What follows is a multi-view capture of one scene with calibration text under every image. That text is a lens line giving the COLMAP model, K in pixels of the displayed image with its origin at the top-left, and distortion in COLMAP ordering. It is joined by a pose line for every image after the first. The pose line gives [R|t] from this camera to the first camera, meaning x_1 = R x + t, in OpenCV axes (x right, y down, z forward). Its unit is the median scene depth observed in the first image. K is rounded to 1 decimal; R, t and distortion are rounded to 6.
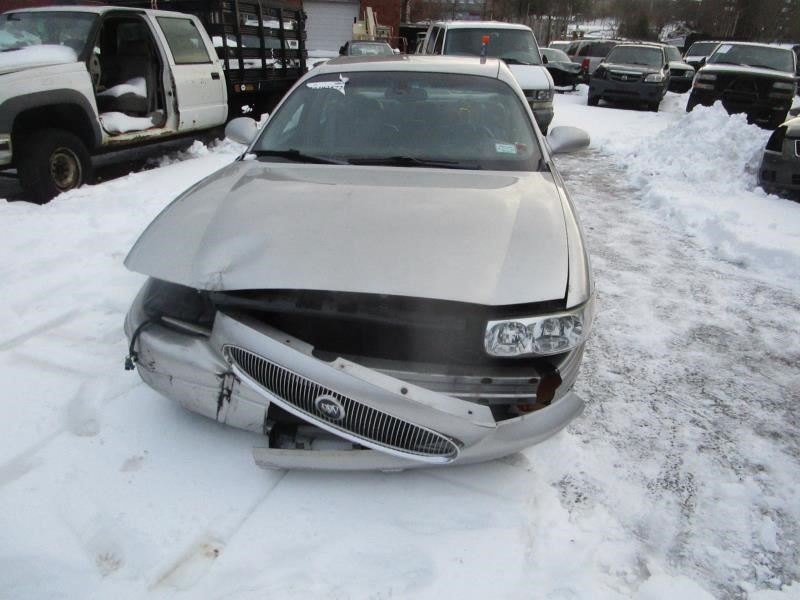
lens RADIAL K [[566.0, 0, 403.4], [0, 566.0, 299.1], [0, 0, 1]] dist [-0.022288, 0.006973]
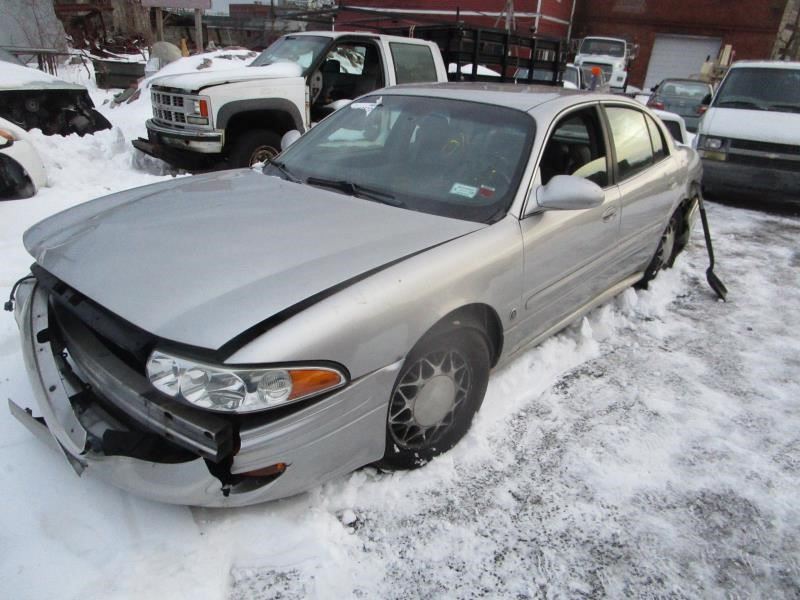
lens RADIAL K [[566.0, 0, 400.7], [0, 566.0, 302.4], [0, 0, 1]] dist [-0.022288, 0.006973]
pose [[0.835505, 0.243151, -0.492756, 0.515605], [-0.265690, 0.963733, 0.025058, -0.093287], [0.480978, 0.109984, 0.869807, 0.216174]]
